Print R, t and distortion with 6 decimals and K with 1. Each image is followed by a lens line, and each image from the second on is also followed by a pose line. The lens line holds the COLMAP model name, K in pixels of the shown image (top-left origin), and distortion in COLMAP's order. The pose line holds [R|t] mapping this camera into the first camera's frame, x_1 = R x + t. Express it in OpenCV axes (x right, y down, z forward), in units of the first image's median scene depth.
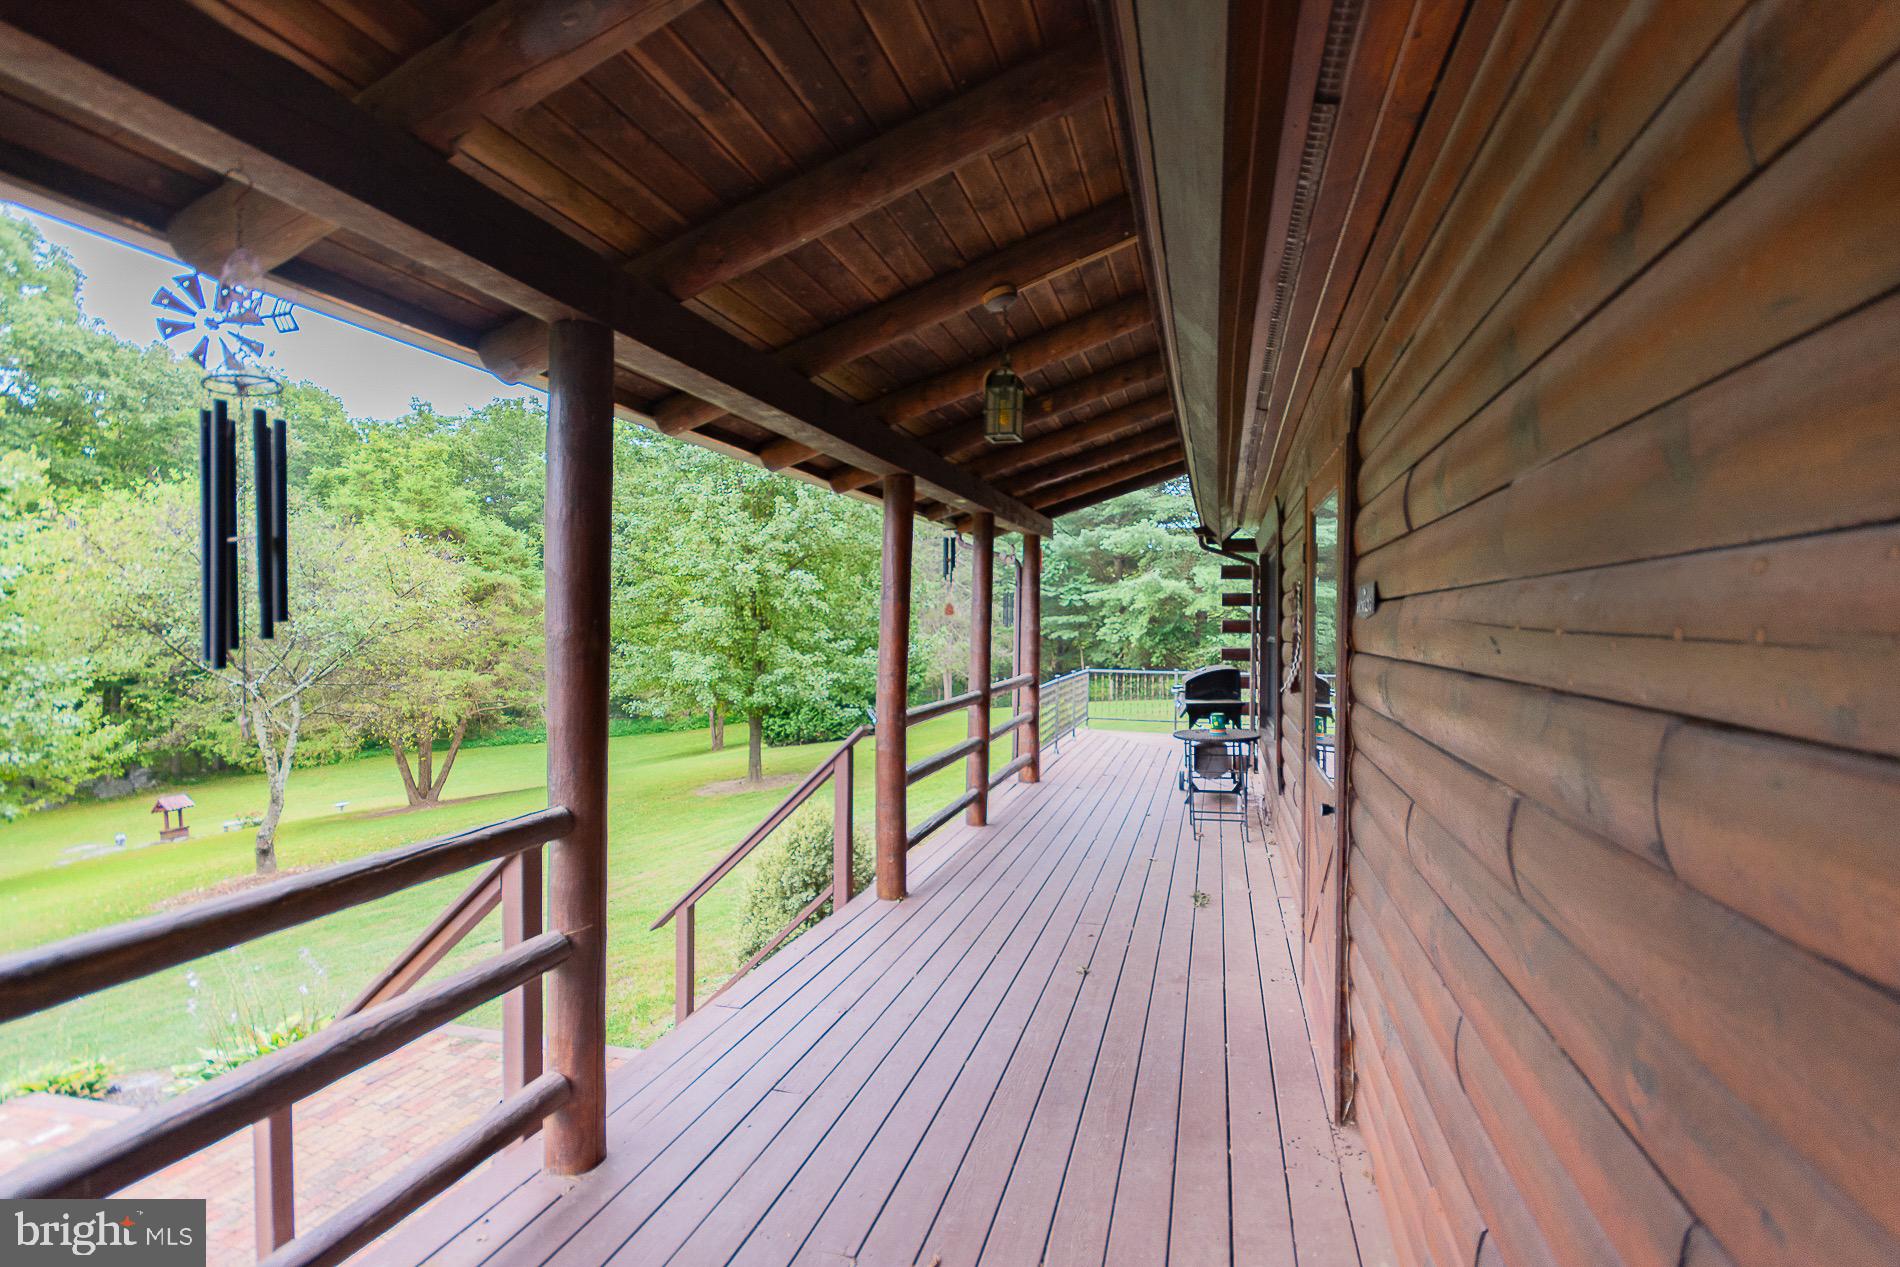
lens RADIAL K [[853.3, 0, 950.0], [0, 853.3, 633.5], [0, 0, 1]] dist [0.002307, 0.000607]
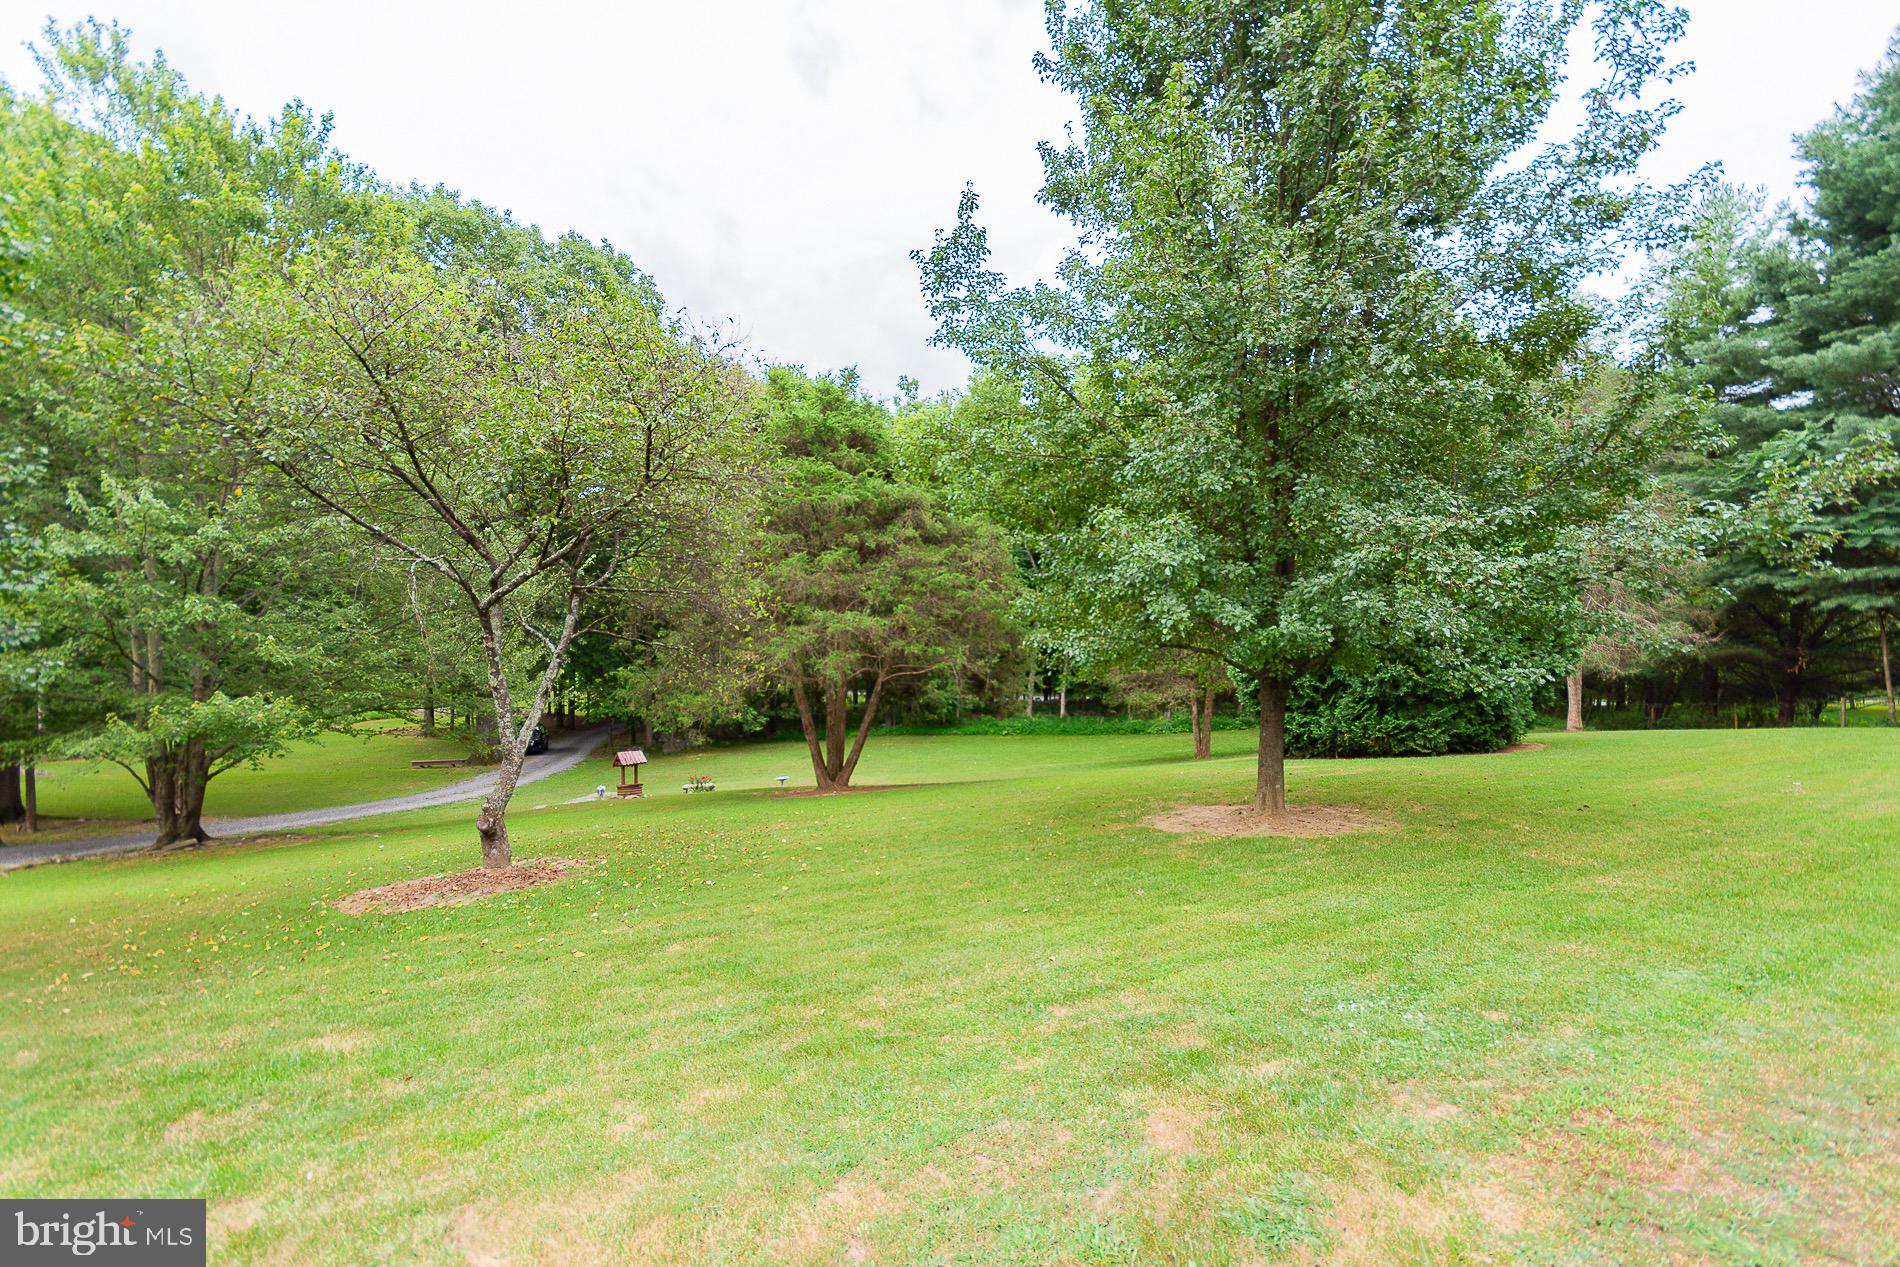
lens RADIAL K [[853.3, 0, 950.0], [0, 853.3, 633.5], [0, 0, 1]] dist [0.002307, 0.000607]
pose [[0.848152, 0.012948, -0.529595, -0.098956], [-0.022000, 0.999700, -0.010792, 0.061258], [0.529297, 0.020804, 0.848182, 0.376795]]
